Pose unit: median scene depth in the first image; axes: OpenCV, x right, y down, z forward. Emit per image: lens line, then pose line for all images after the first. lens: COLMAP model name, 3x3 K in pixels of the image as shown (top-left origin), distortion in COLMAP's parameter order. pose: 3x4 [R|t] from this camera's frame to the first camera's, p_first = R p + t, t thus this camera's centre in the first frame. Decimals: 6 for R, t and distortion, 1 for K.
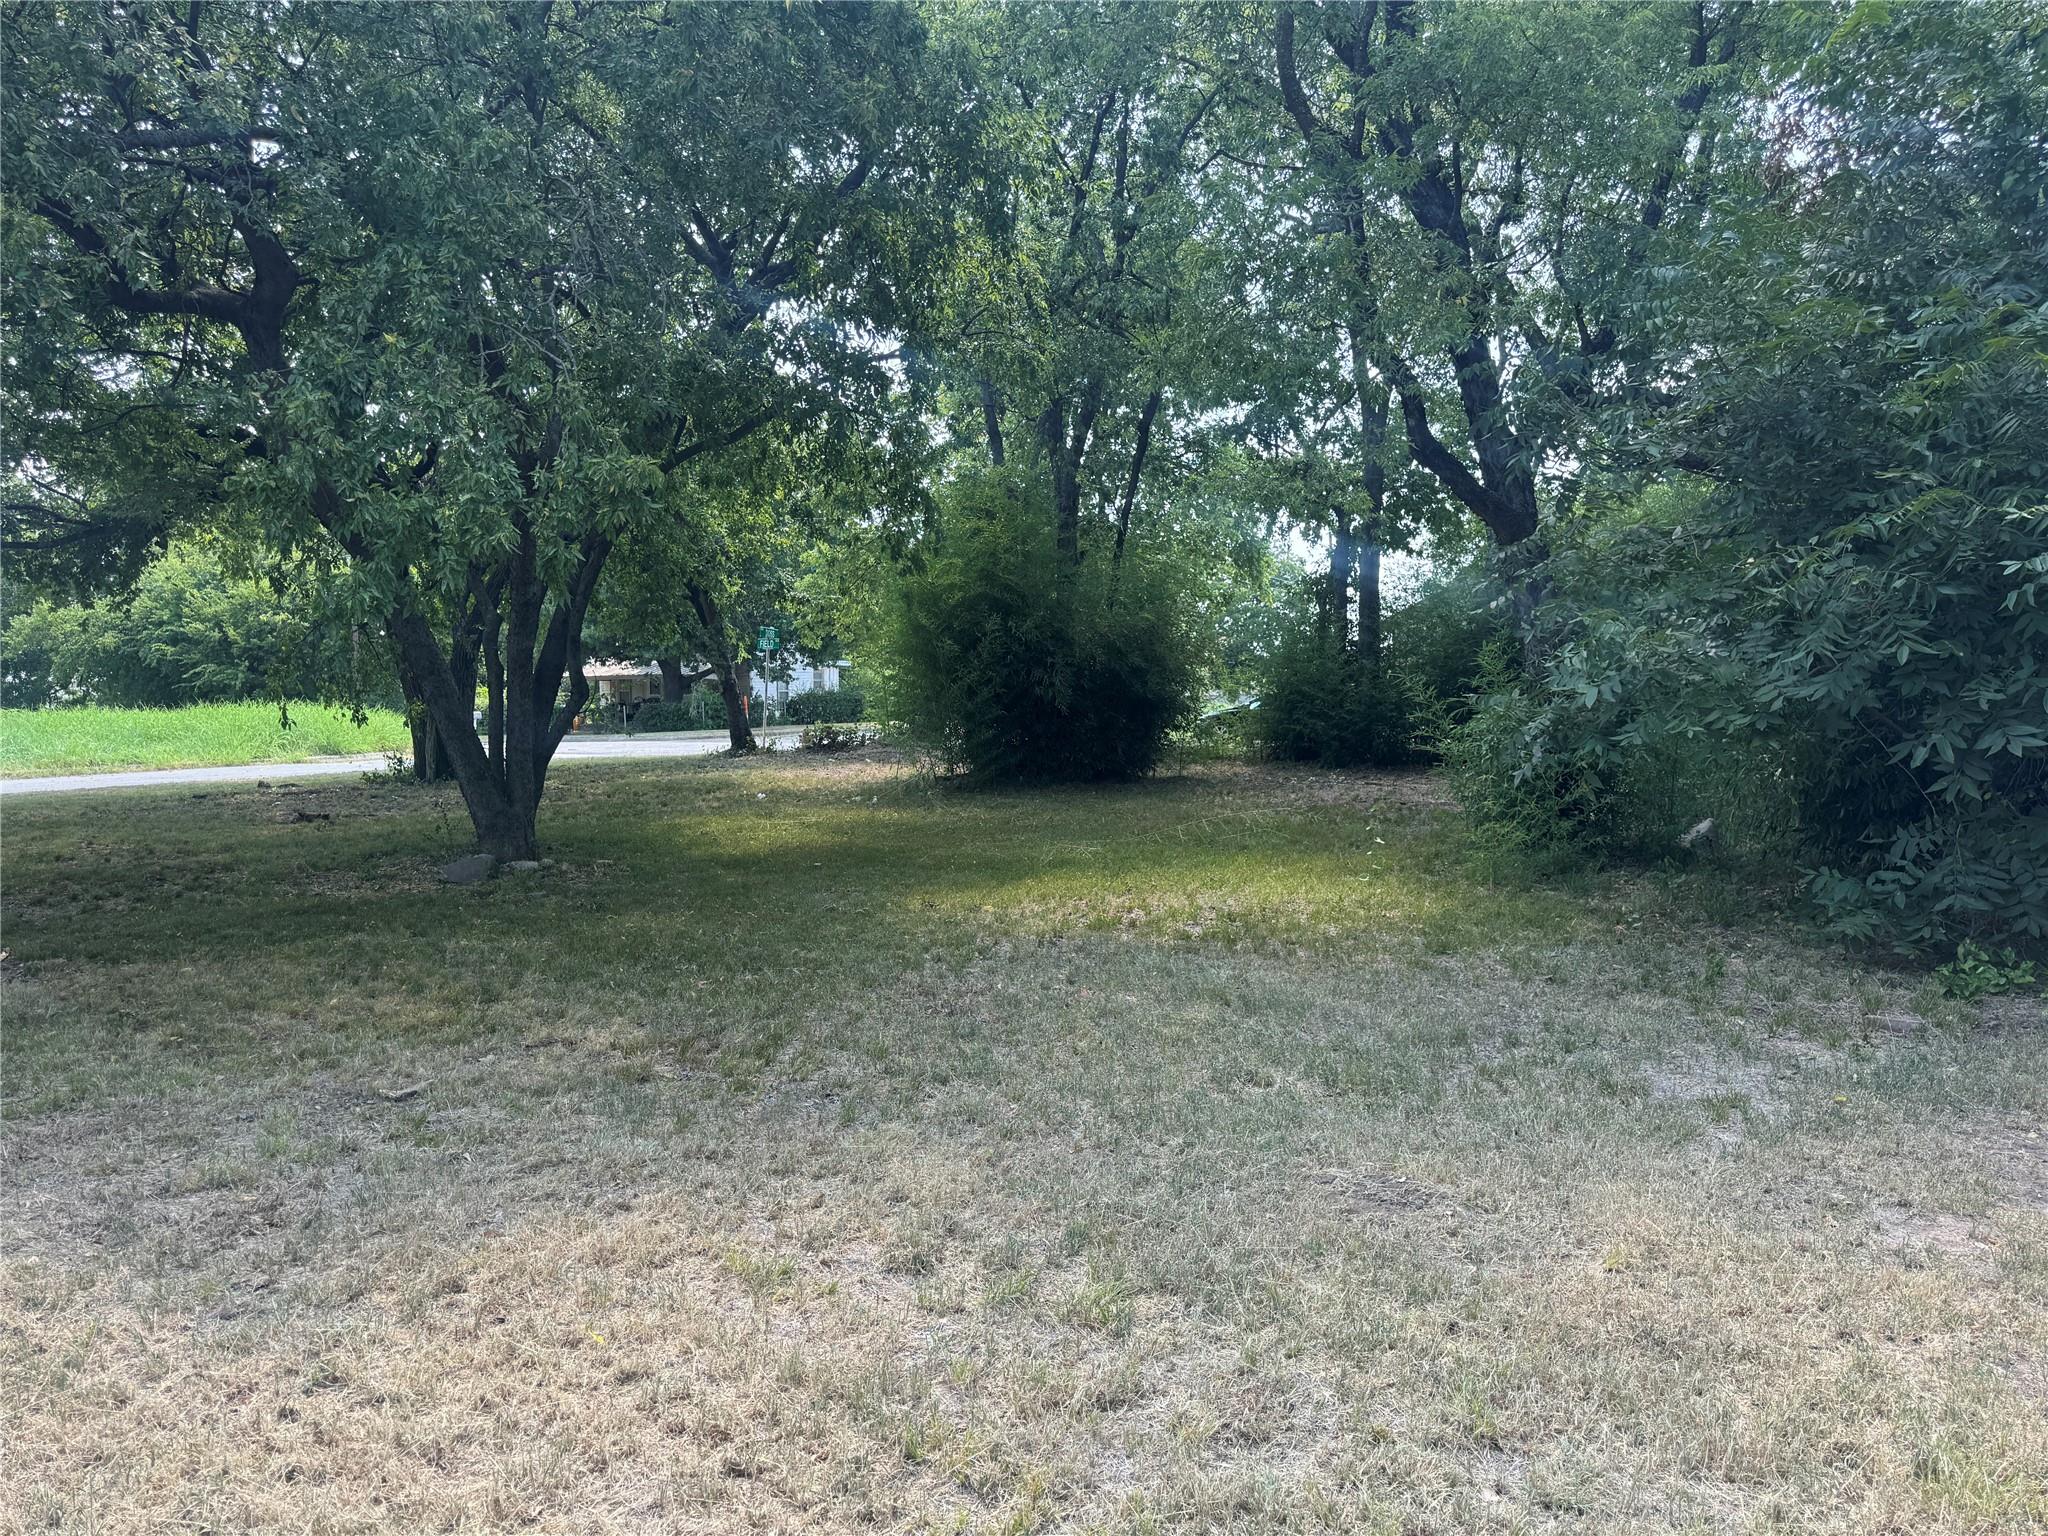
lens RADIAL K [[1398.7, 0, 1033.8], [0, 1398.7, 790.6], [0, 0, 1]] dist [-0.009404, -0.006592]
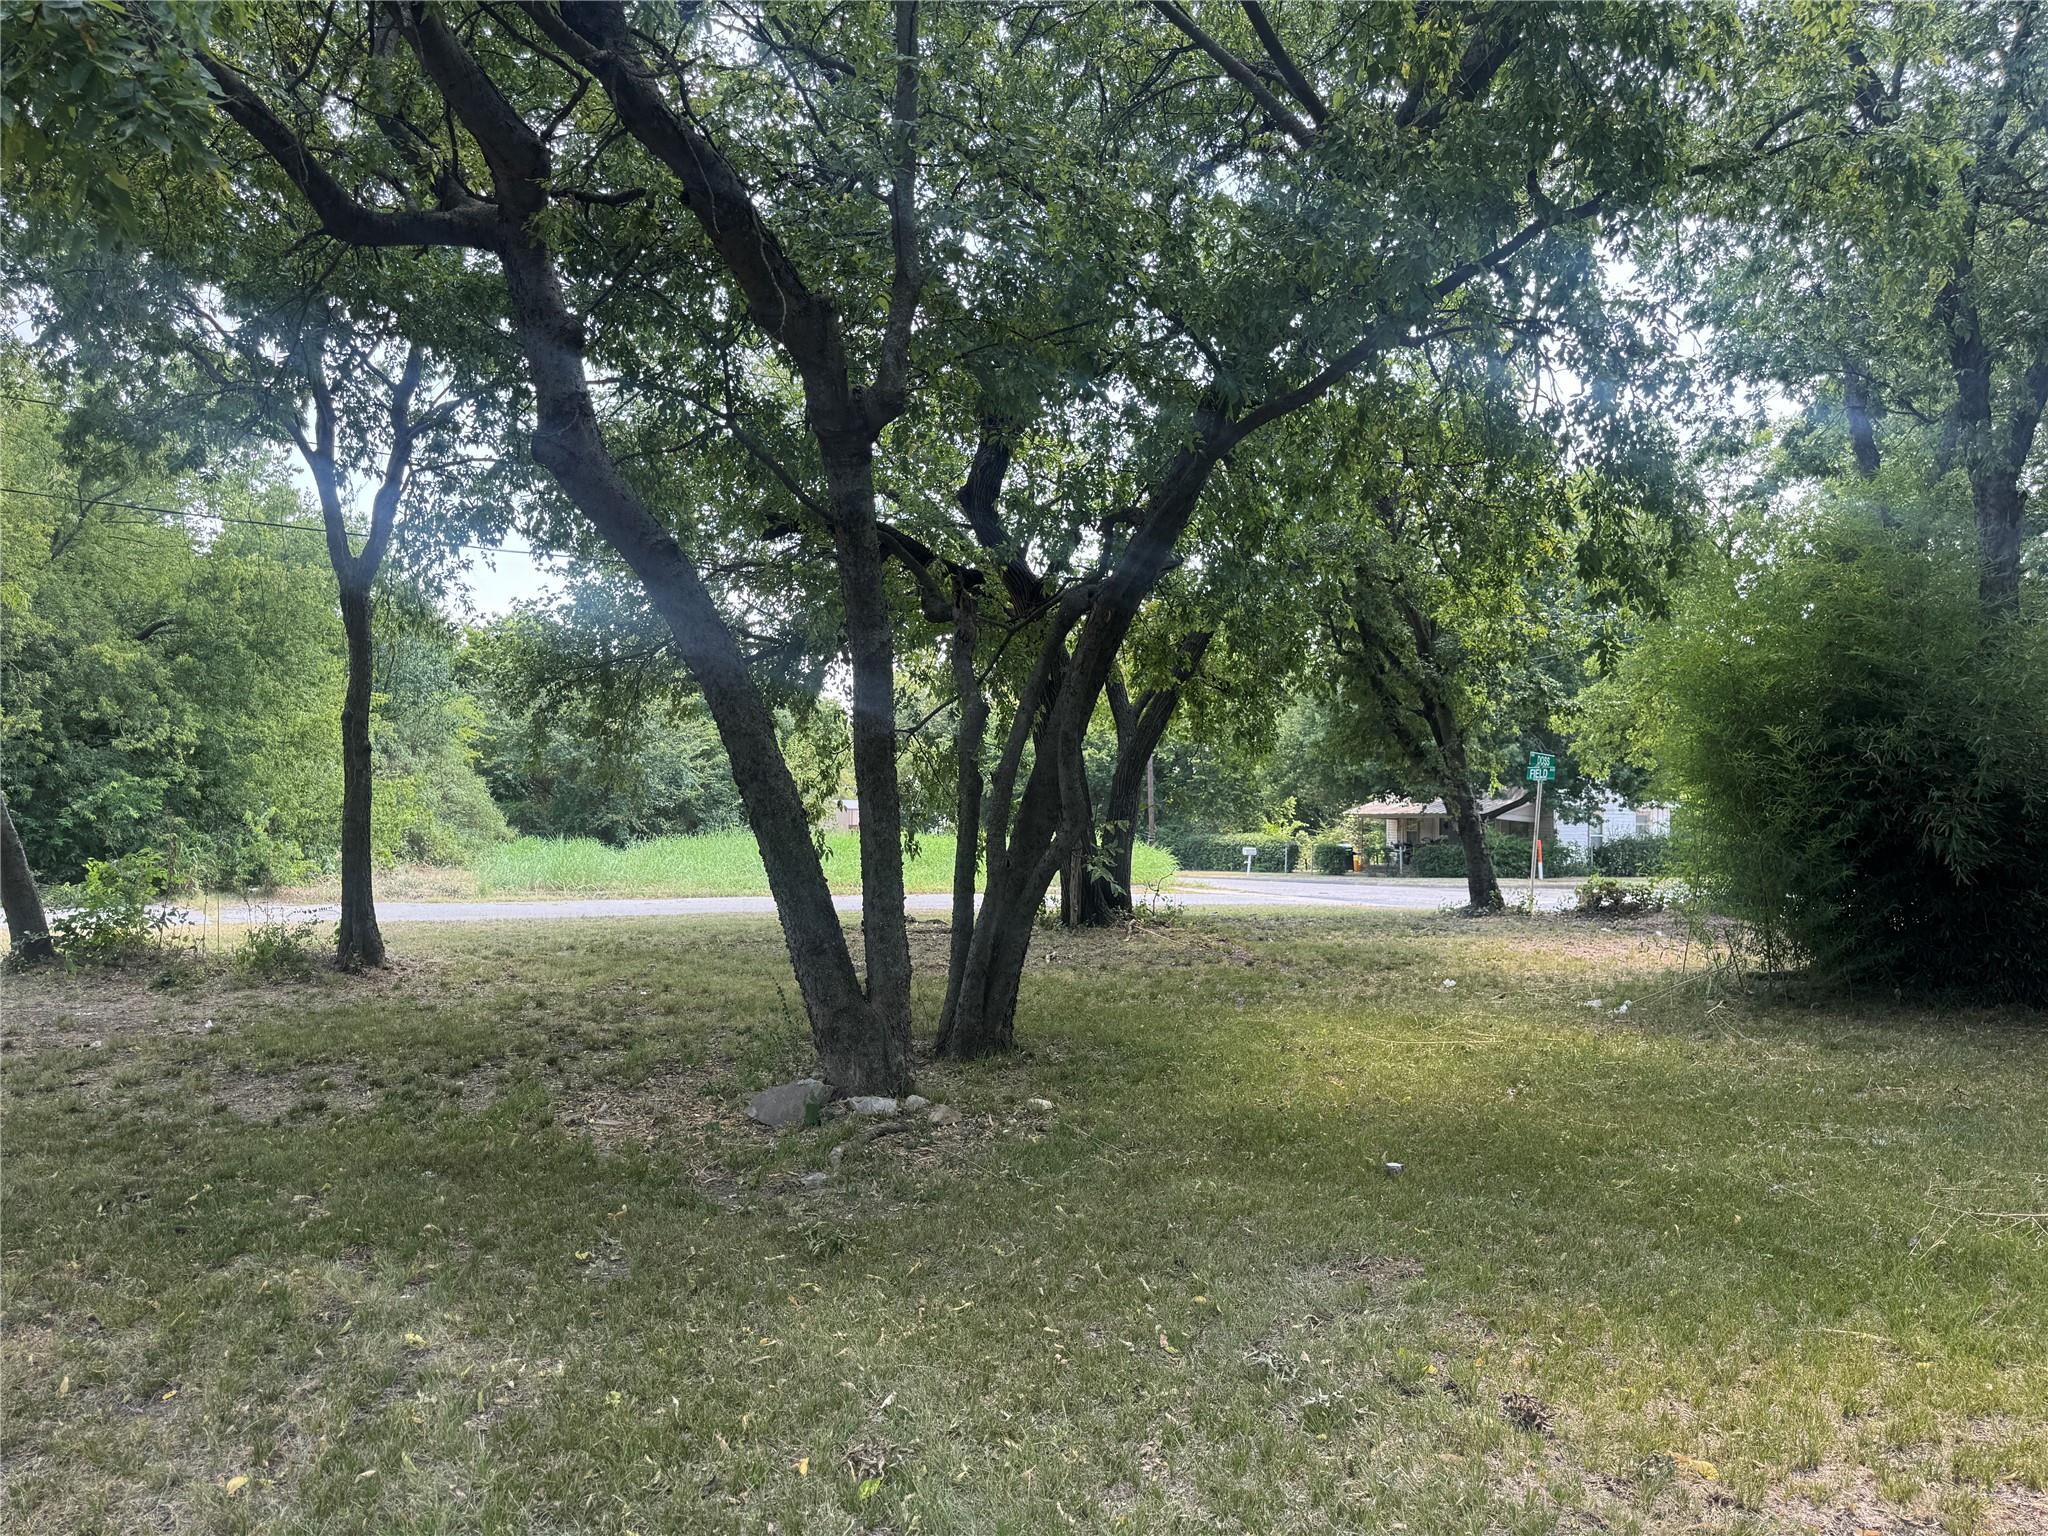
lens RADIAL K [[1398.7, 0, 1033.8], [0, 1398.7, 790.6], [0, 0, 1]] dist [-0.009404, -0.006592]
pose [[0.835173, 0.010884, -0.549879, 0.004949], [-0.066428, 0.994481, -0.081209, -0.013486], [0.545960, 0.104351, 0.831287, 0.206675]]
